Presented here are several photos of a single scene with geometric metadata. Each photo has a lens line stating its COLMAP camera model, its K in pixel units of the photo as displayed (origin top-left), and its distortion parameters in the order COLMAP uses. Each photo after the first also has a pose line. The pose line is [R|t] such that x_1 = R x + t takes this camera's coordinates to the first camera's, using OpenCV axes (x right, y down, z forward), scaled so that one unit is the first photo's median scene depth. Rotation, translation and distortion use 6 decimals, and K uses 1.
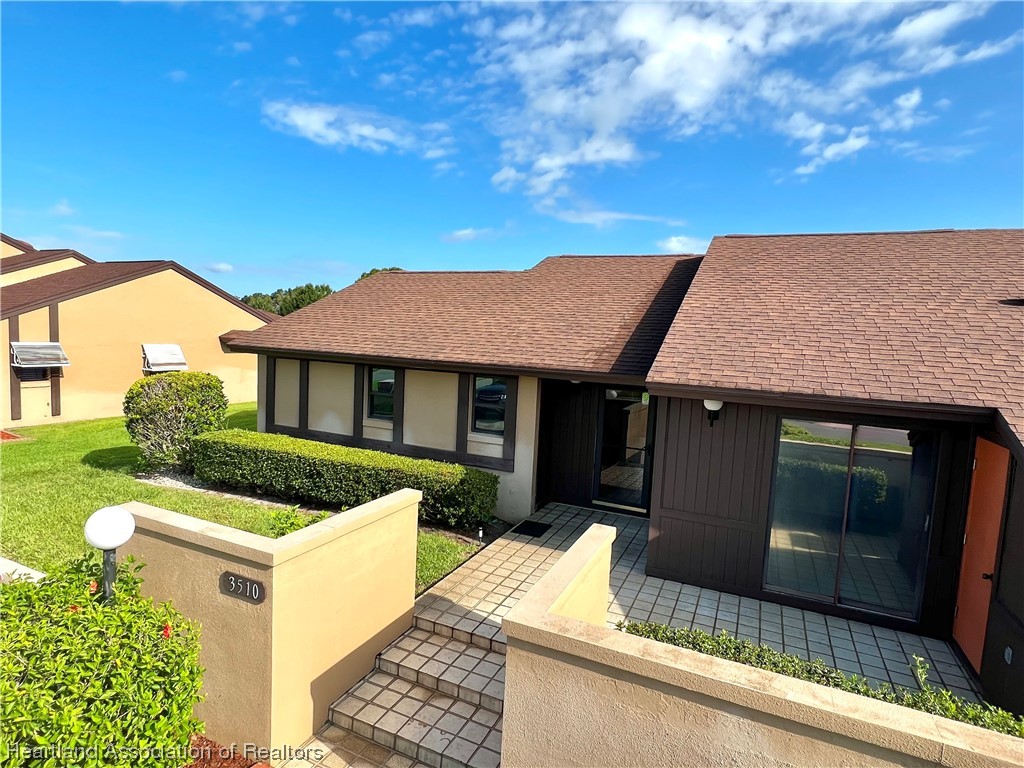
lens RADIAL K [[553.2, 0, 509.2], [0, 553.2, 377.8], [0, 0, 1]] dist [-0.003193, -0.001353]
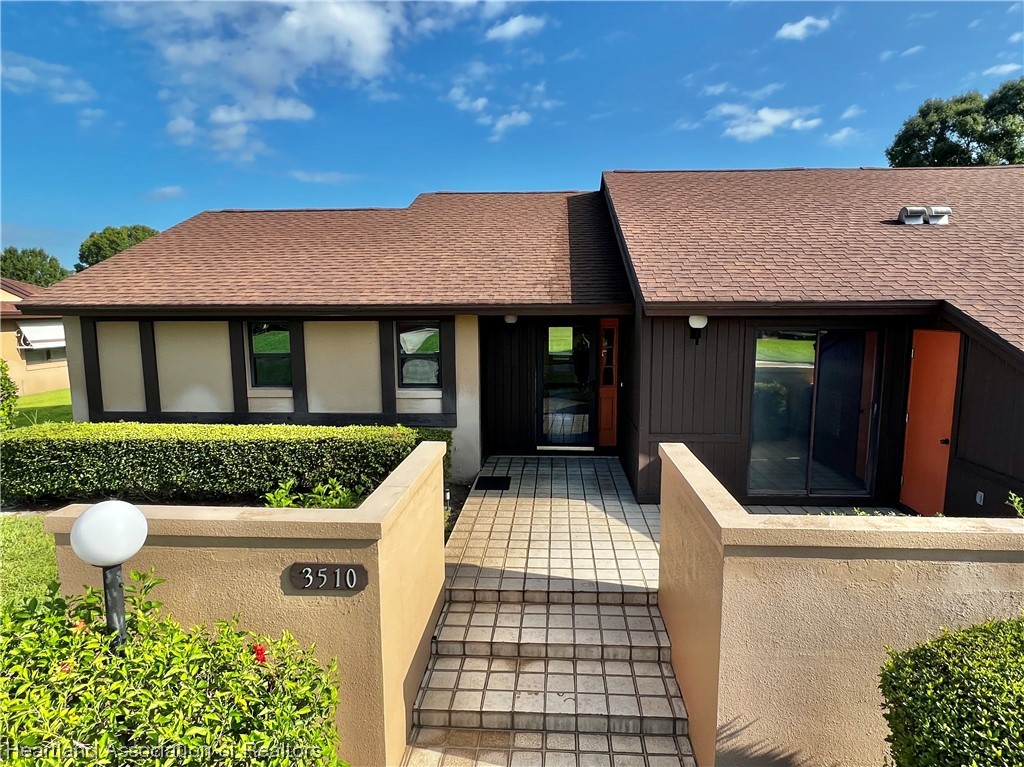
lens RADIAL K [[588.9, 0, 515.7], [0, 588.9, 380.2], [0, 0, 1]] dist [-0.005154, -0.001232]
pose [[0.928693, -0.096792, 0.357995, -0.241462], [0.076906, 0.994619, 0.069414, 0.038513], [-0.362787, -0.036932, 0.931140, 0.088406]]
